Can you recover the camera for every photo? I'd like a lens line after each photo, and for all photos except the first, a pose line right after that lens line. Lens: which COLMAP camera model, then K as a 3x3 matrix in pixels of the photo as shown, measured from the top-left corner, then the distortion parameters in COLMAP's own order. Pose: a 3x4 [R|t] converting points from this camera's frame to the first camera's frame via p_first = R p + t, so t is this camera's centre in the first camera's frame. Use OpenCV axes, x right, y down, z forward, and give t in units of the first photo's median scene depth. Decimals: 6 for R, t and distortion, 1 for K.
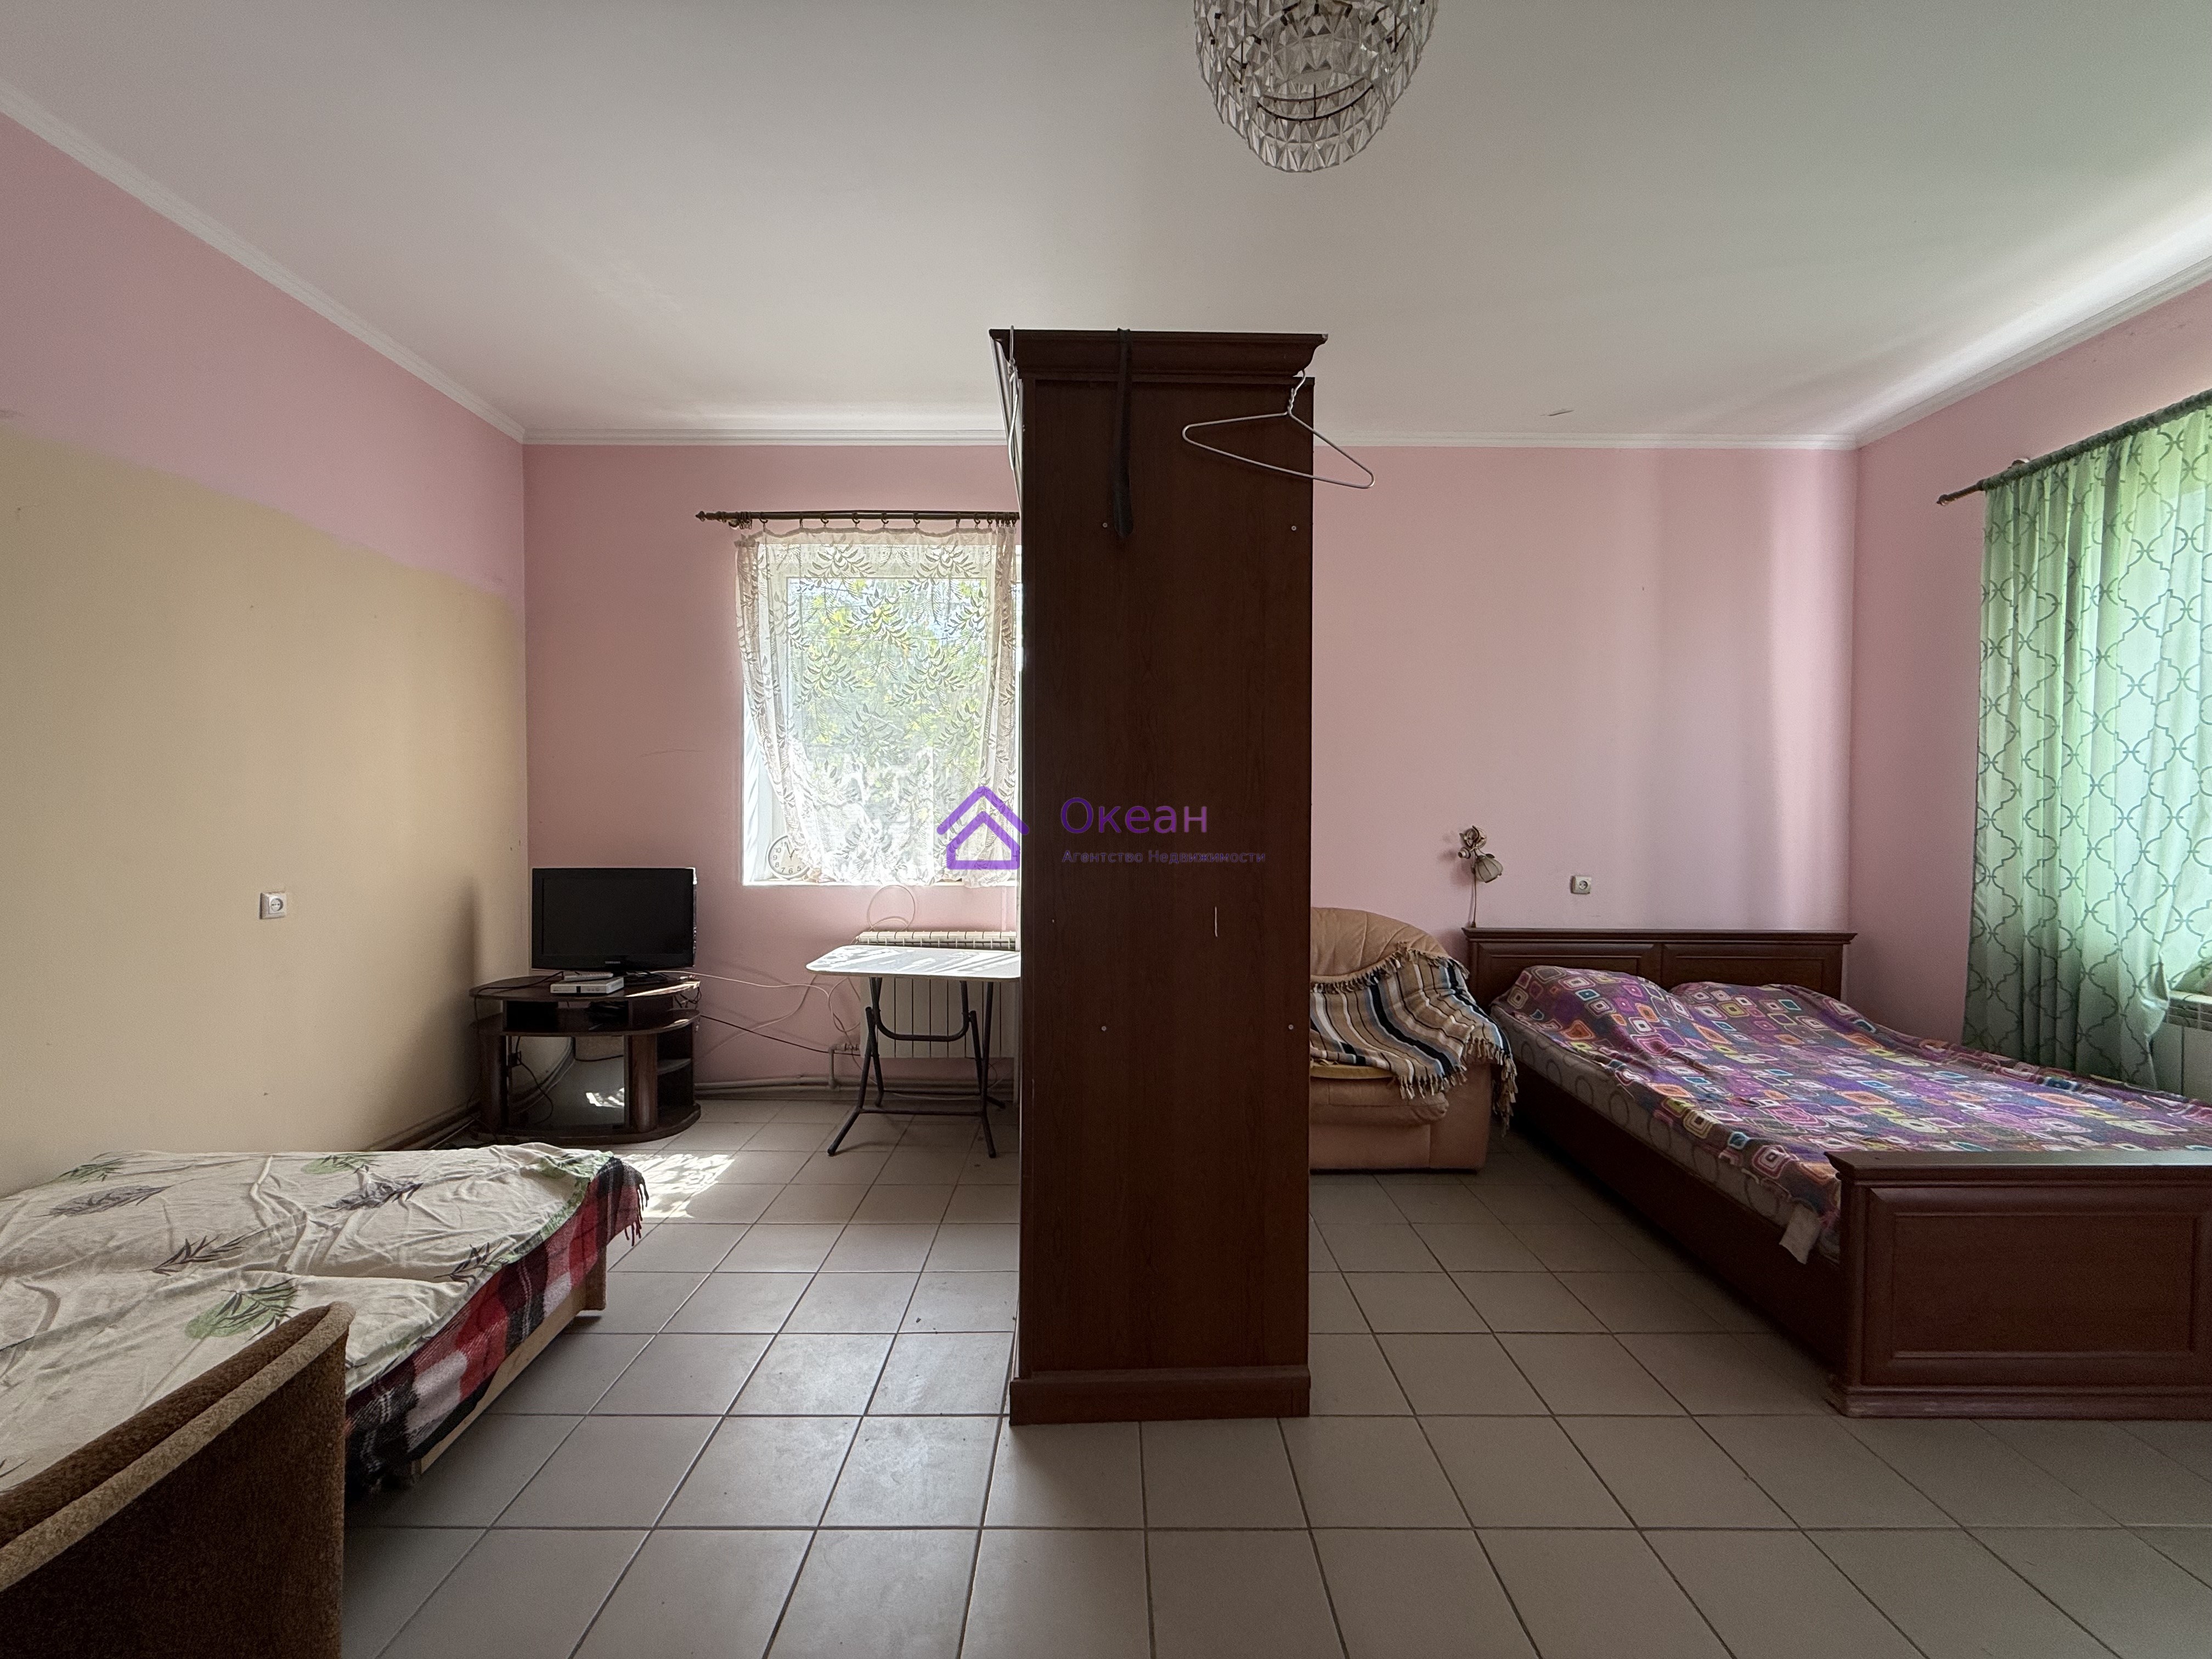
lens RADIAL K [[878.0, 0, 1101.1], [0, 878.0, 829.5], [0, 0, 1]] dist [0.000574, 0.000209]
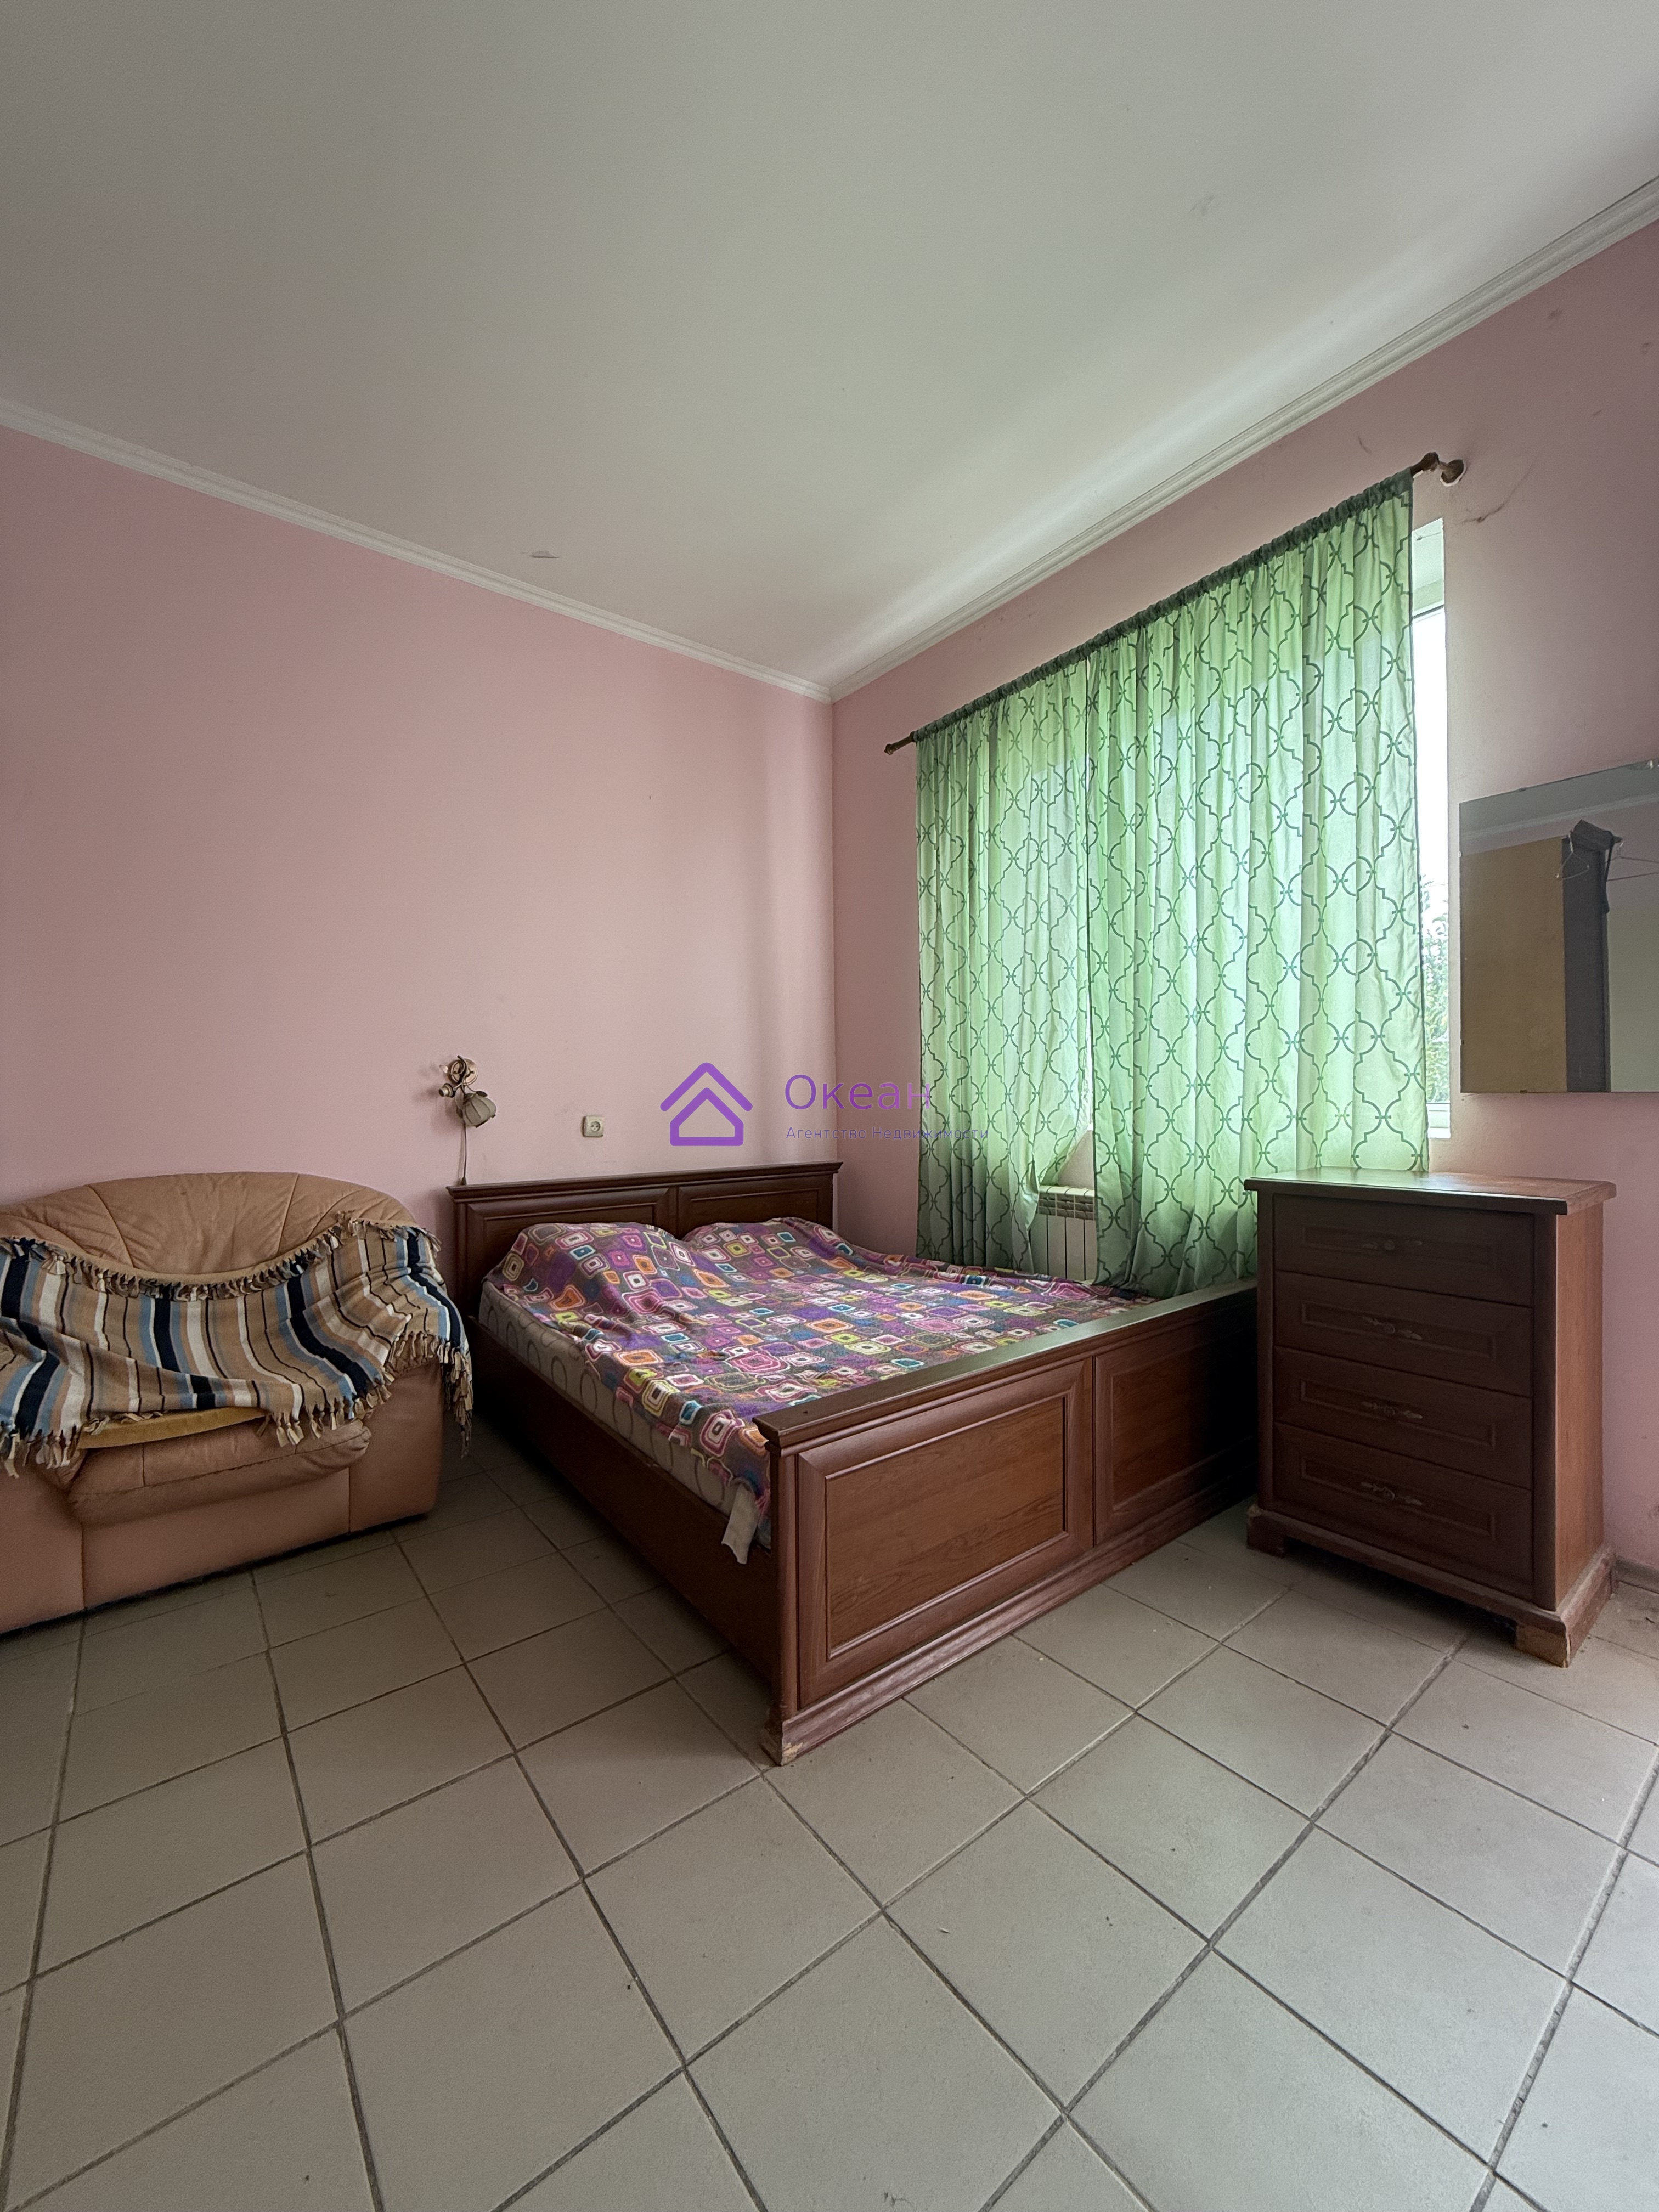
lens RADIAL K [[878.0, 0, 829.5], [0, 878.0, 1106.0], [0, 0, 1]] dist [0.000574, 0.000209]
pose [[0.792313, -0.021451, 0.609737, 0.294906], [0.026920, 0.999638, 0.000186, 0.070240], [-0.609520, 0.016267, 0.792603, 0.249680]]
